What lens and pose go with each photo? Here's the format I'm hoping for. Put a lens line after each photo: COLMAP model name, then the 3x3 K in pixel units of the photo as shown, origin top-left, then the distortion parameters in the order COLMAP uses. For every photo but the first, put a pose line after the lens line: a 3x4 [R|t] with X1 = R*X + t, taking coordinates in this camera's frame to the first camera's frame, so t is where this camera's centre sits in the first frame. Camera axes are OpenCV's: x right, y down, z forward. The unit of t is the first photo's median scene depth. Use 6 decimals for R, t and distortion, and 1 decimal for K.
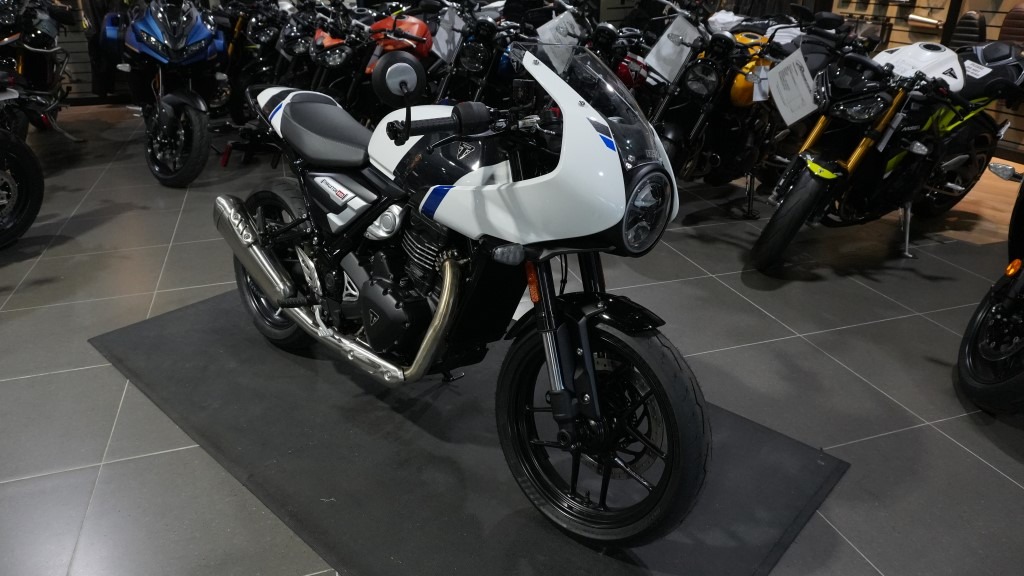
lens RADIAL K [[690.5, 0, 507.2], [0, 690.5, 285.9], [0, 0, 1]] dist [-0.067123, 0.038626]
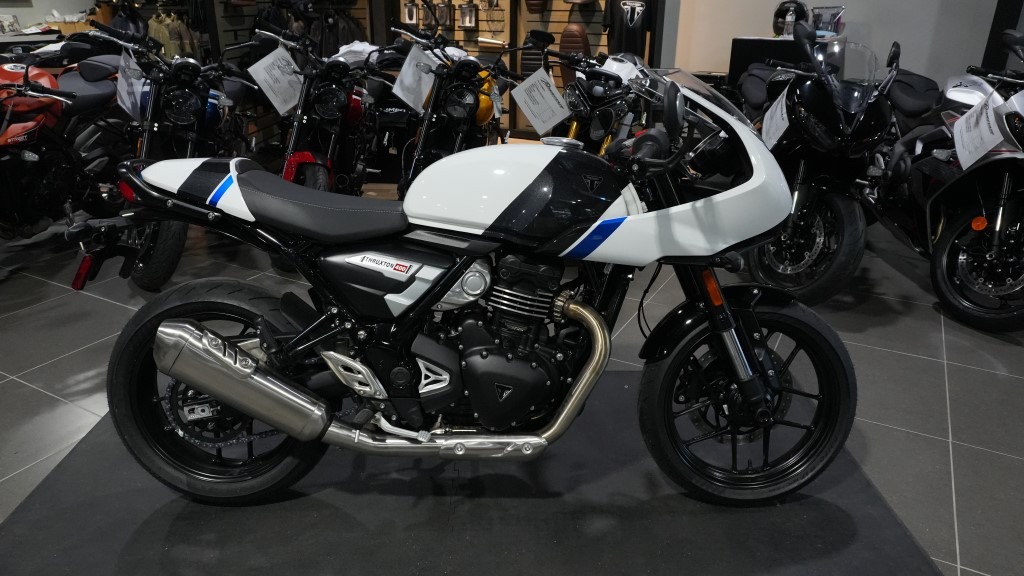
lens RADIAL K [[690.5, 0, 507.2], [0, 690.5, 285.9], [0, 0, 1]] dist [-0.067123, 0.038626]
pose [[0.729073, -0.256479, 0.634564, -0.629081], [0.283447, 0.957036, 0.061155, -0.118305], [-0.622986, 0.135279, 0.770447, 0.269741]]
